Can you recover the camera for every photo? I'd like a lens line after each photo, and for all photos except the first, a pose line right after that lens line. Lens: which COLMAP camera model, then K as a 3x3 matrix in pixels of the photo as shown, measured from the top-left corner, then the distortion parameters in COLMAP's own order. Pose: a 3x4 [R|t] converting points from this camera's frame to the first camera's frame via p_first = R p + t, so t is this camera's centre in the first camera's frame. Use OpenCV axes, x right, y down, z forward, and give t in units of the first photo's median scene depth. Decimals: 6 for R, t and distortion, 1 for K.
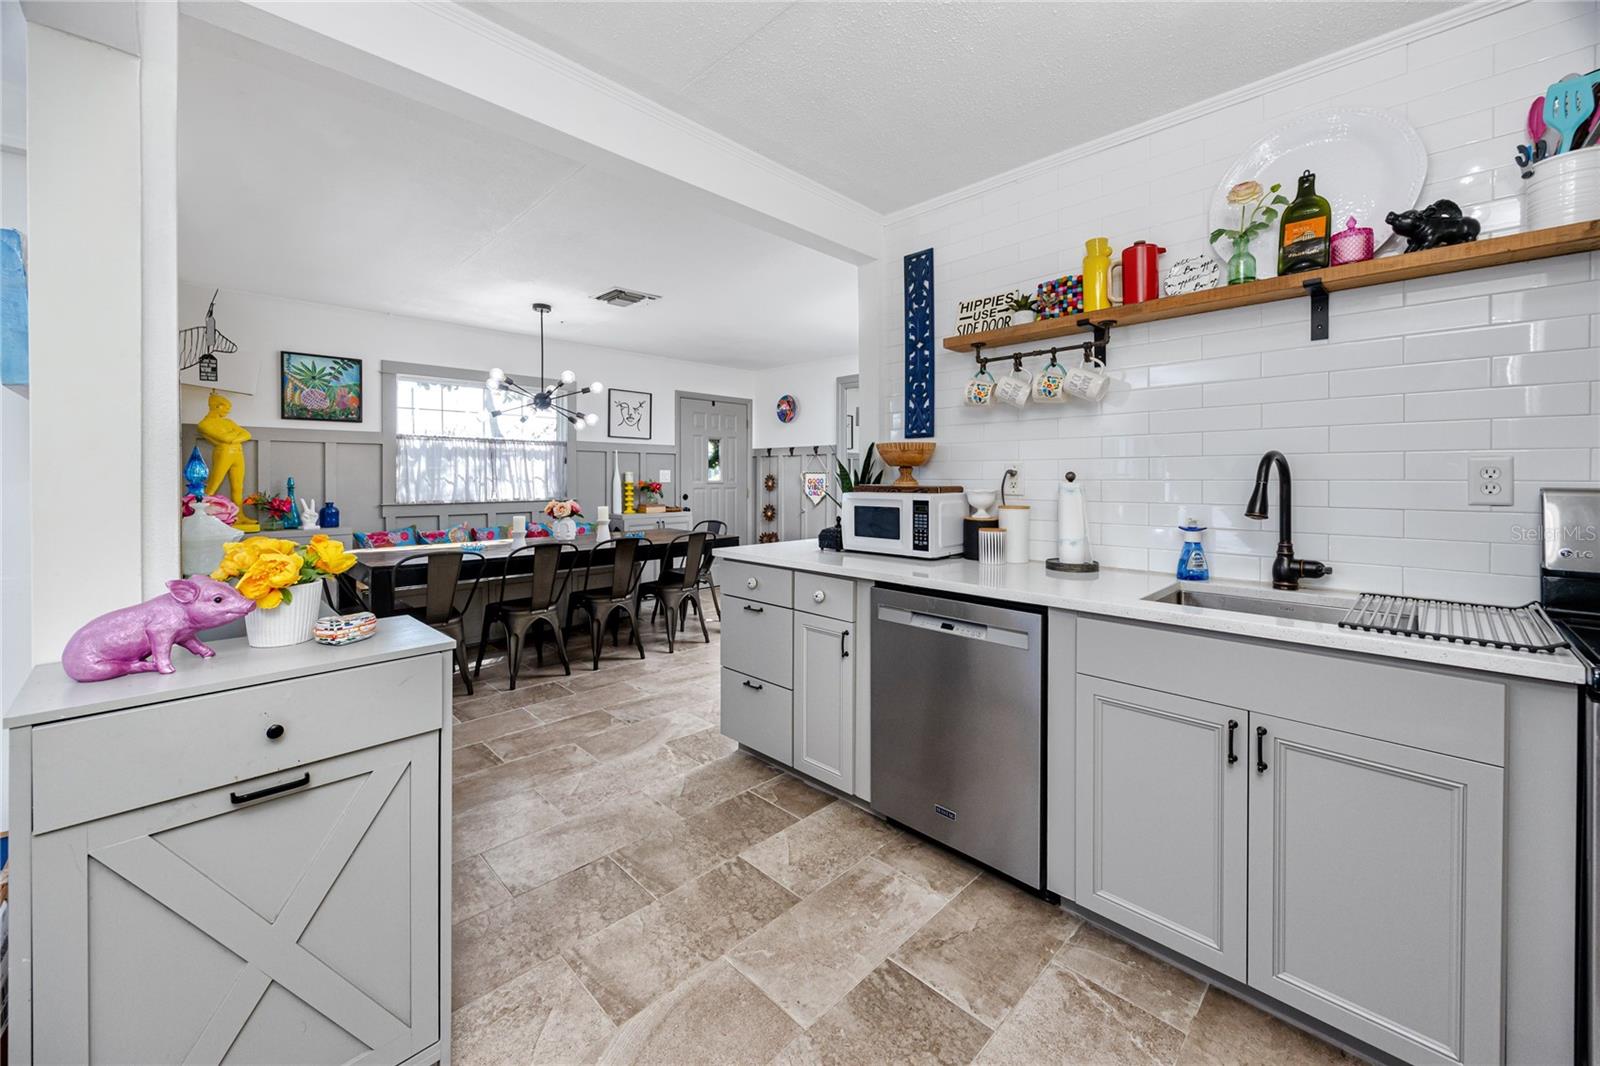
lens RADIAL K [[628.6, 0, 792.3], [0, 628.6, 478.6], [0, 0, 1]] dist [-0.002711, 0.000990]
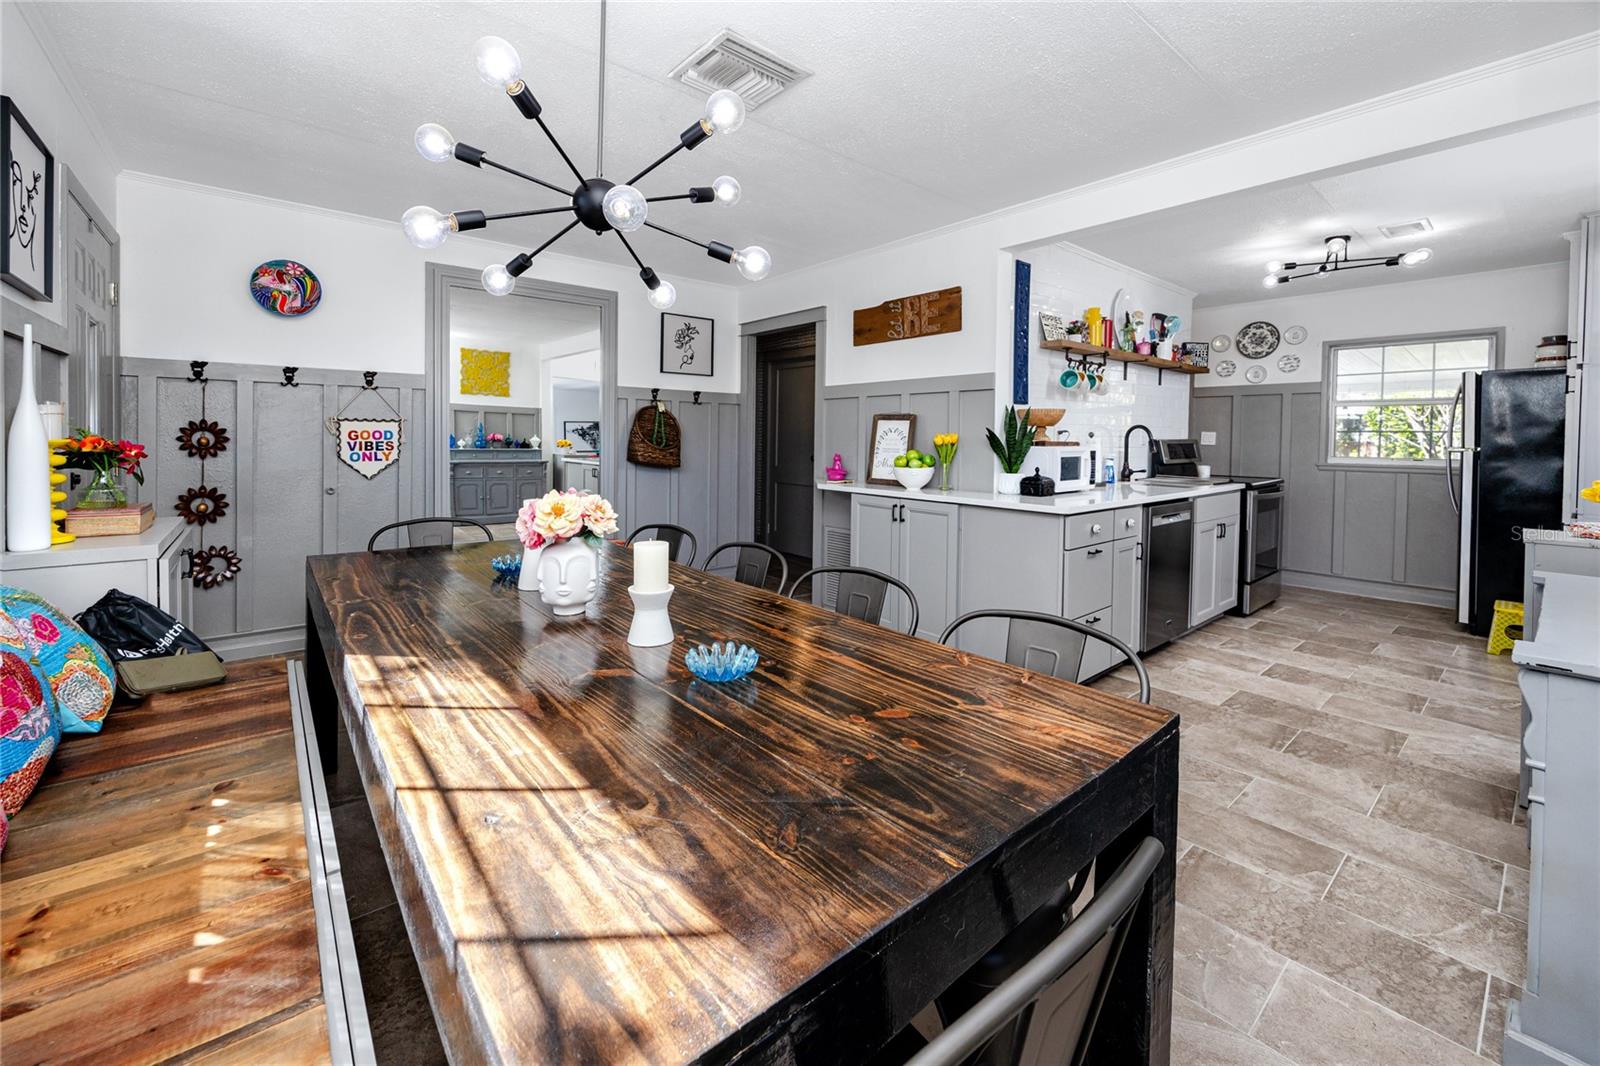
lens RADIAL K [[628.6, 0, 814.1], [0, 628.6, 463.5], [0, 0, 1]] dist [-0.002711, 0.000990]
pose [[0.056831, -0.049866, 0.997138, -1.404198], [-0.005854, 0.998718, 0.050279, -0.005580], [-0.998367, -0.008694, 0.056466, 1.690136]]
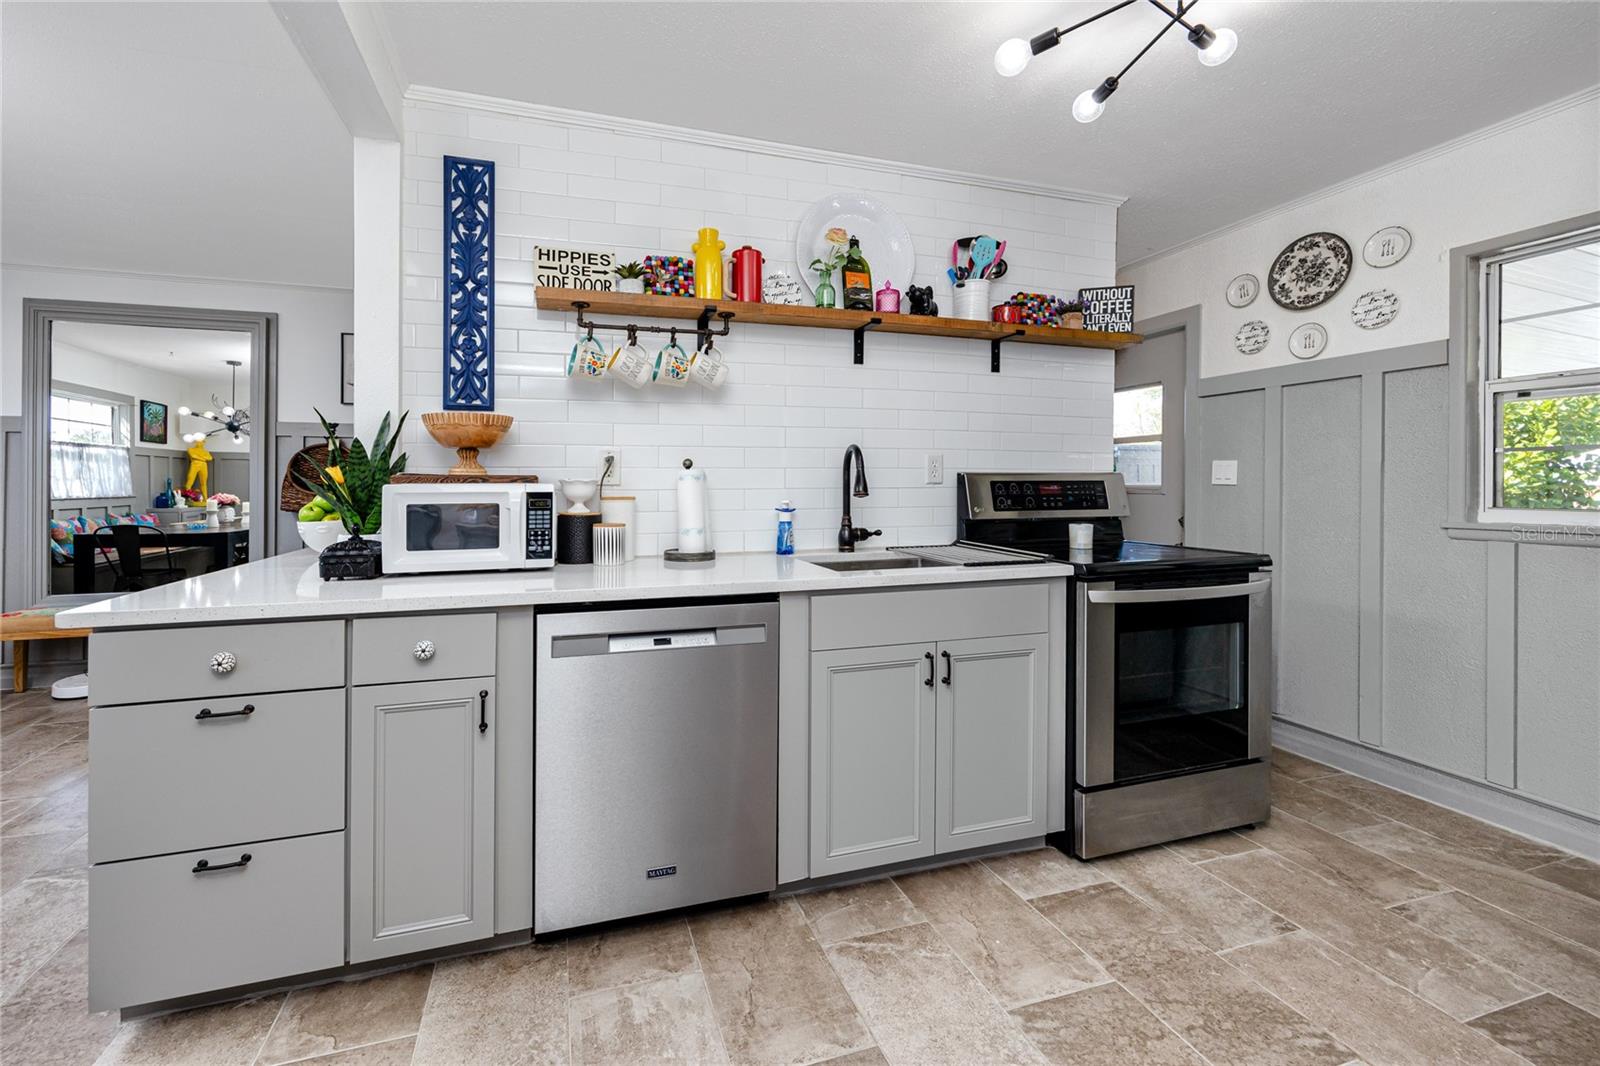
lens RADIAL K [[628.6, 0, 756.8], [0, 628.6, 482.4], [0, 0, 1]] dist [-0.002711, 0.000990]
pose [[0.466403, 0.000359, 0.884572, -0.368080], [0.004448, 0.999986, -0.002752, 0.028754], [-0.884561, 0.005218, 0.466395, 0.452390]]
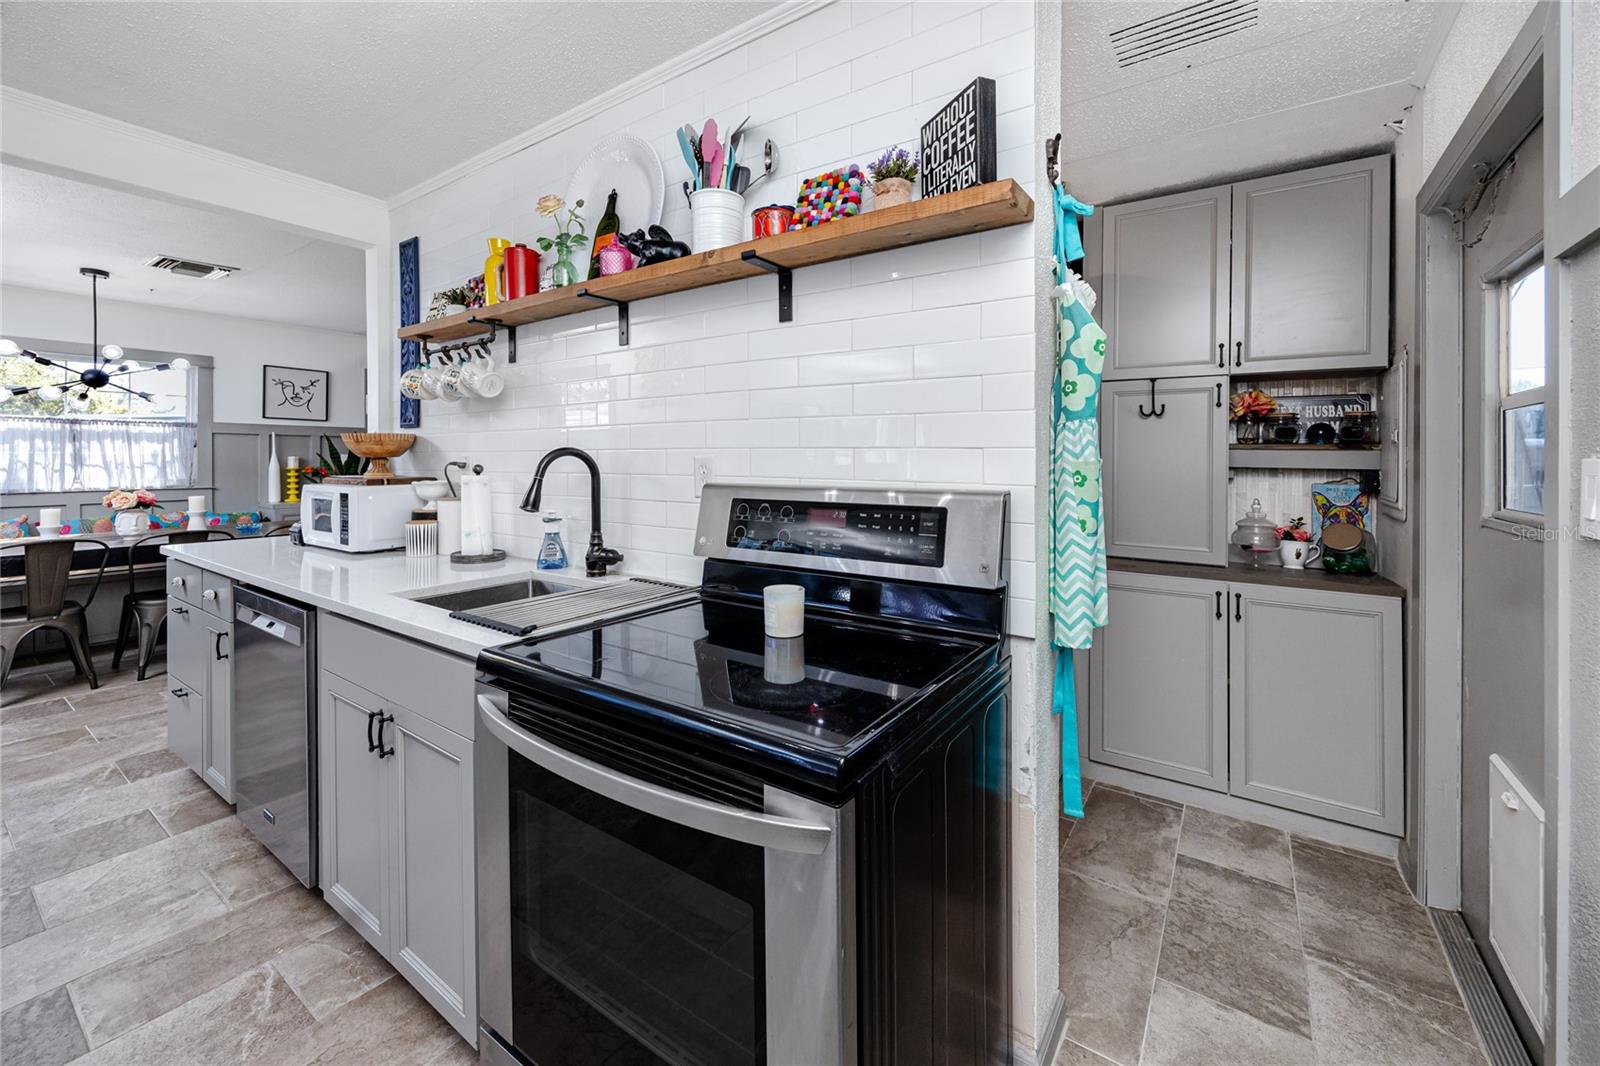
lens RADIAL K [[628.6, 0, 799.2], [0, 628.6, 451.2], [0, 0, 1]] dist [-0.002711, 0.000990]
pose [[0.980620, 0.006217, 0.195818, 0.753202], [-0.003282, 0.999877, -0.015307, -0.018644], [-0.195890, 0.014368, 0.980521, -0.107379]]
